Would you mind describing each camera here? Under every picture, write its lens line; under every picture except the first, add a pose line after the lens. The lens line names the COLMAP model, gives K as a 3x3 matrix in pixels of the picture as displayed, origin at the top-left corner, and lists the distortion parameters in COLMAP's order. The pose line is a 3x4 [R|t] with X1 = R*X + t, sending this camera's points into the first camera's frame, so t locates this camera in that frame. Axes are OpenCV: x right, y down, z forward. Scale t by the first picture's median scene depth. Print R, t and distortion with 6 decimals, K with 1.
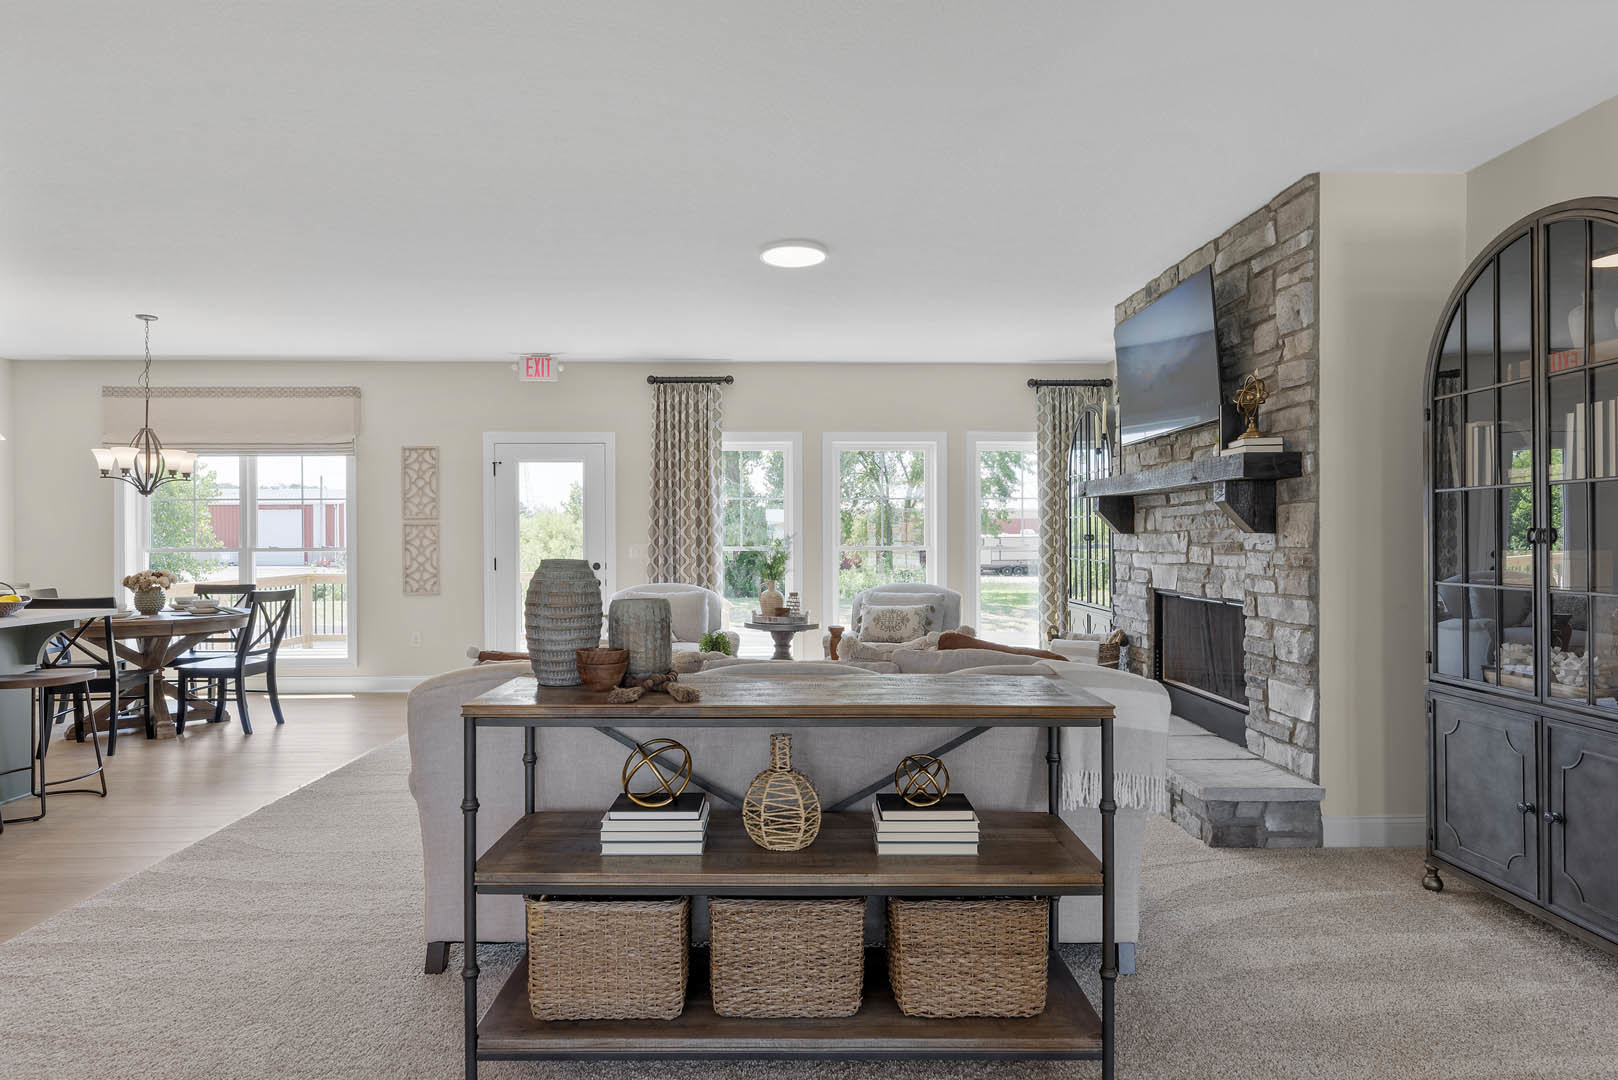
lens RADIAL K [[896.7, 0, 809.0], [0, 896.7, 540.0], [0, 0, 1]] dist [0.000106, -0.000073]
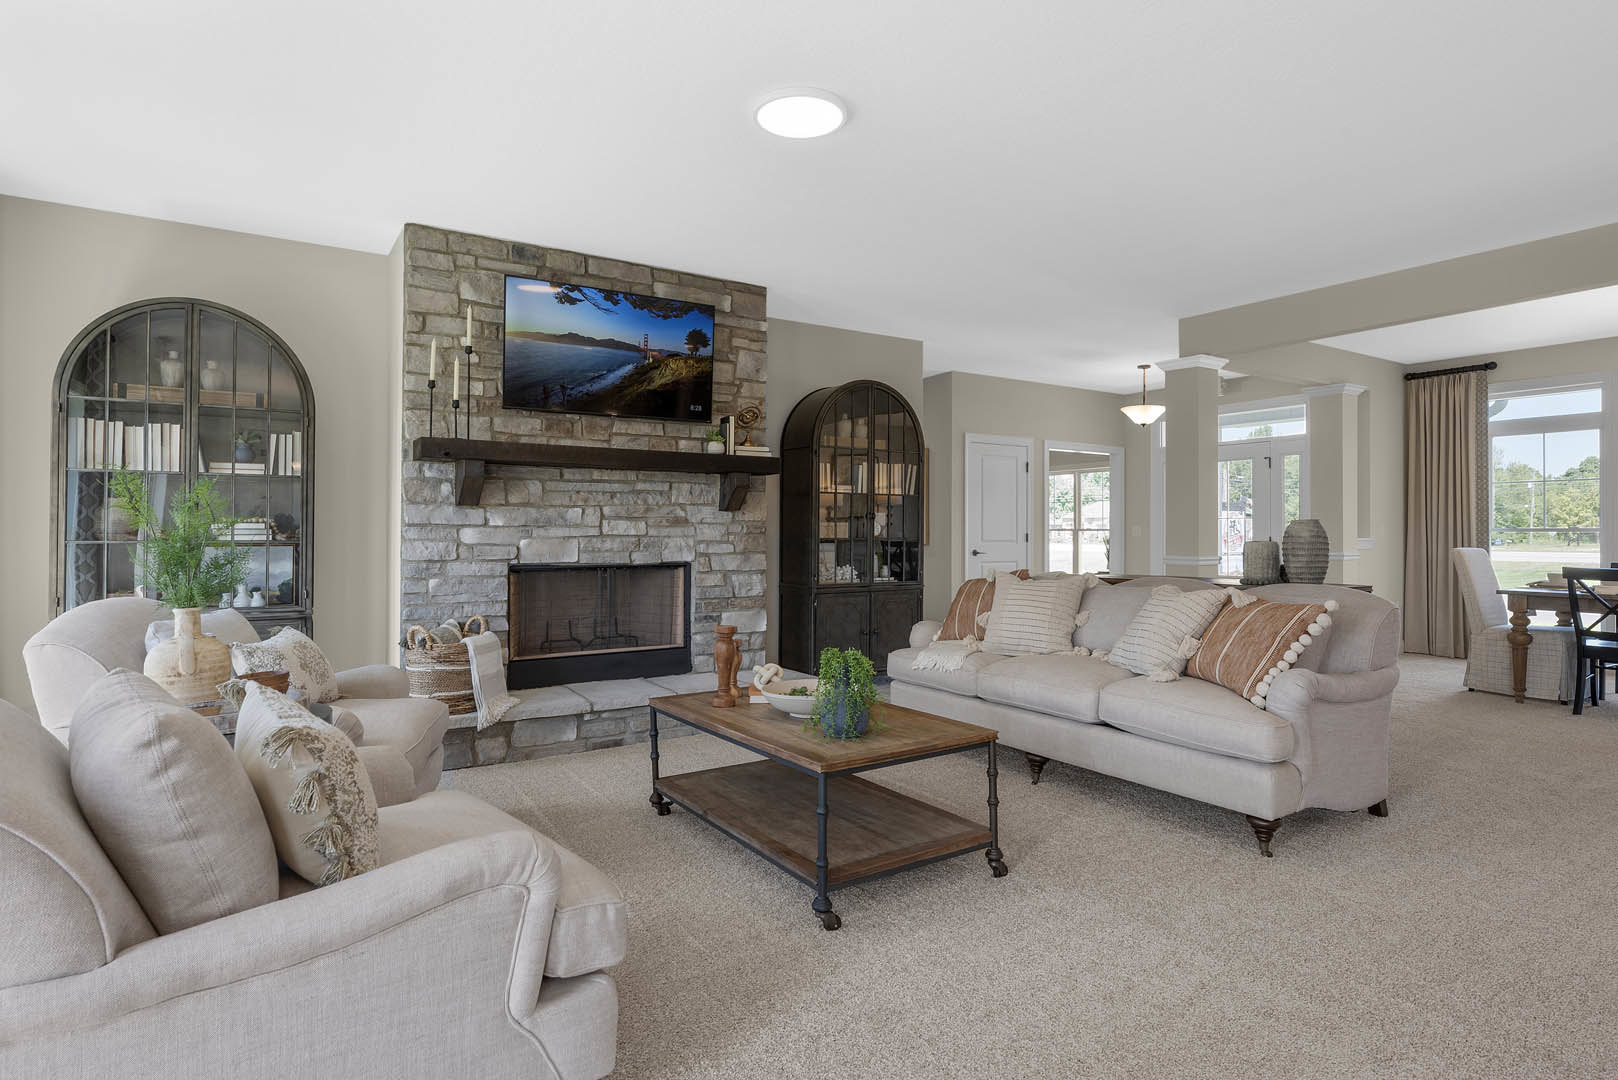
lens RADIAL K [[884.8, 0, 809.0], [0, 884.8, 540.0], [0, 0, 1]] dist [-0.070224, -0.000037]
pose [[-0.530243, -0.000635, 0.847845, -0.726275], [0.003474, 0.999990, 0.002922, 0.033800], [-0.847838, 0.004495, -0.530236, 1.577975]]
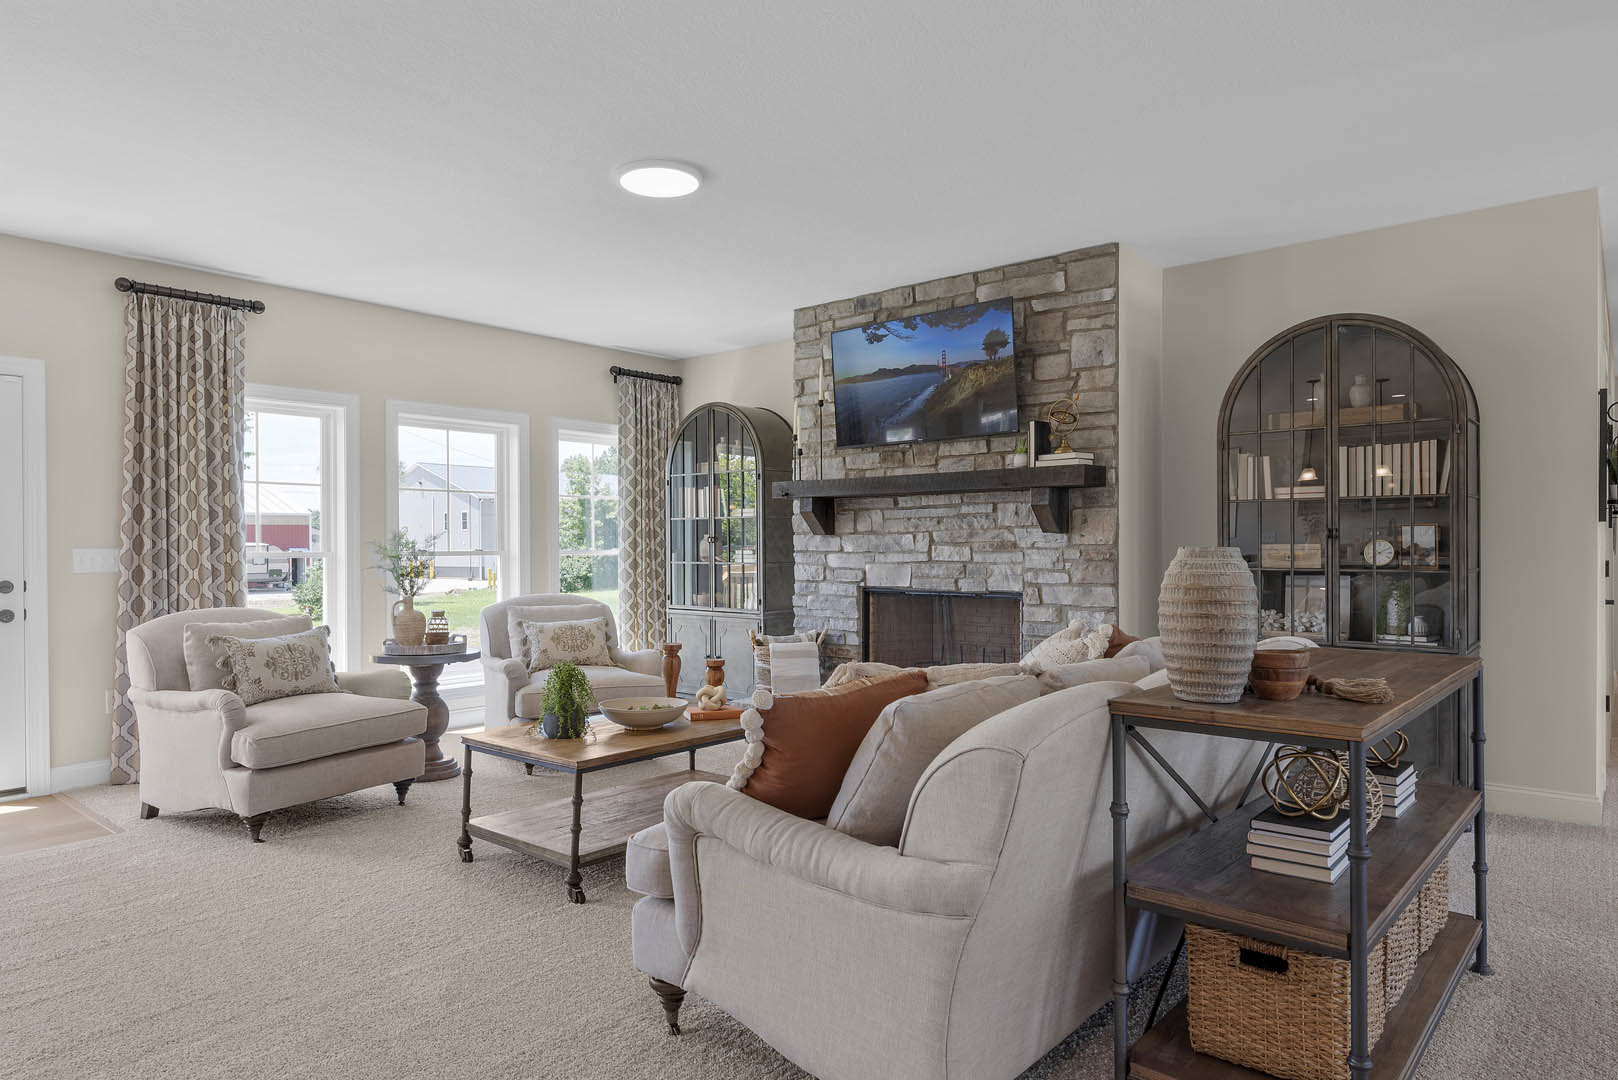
lens RADIAL K [[960.2, 0, 809.0], [0, 960.2, 540.0], [0, 0, 1]] dist [-0.000964, -0.000637]
pose [[0.680720, 0.004289, 0.732531, -0.620361], [0.003460, 0.999953, -0.009069, 0.011697], [-0.732536, 0.008708, 0.680673, 0.364181]]
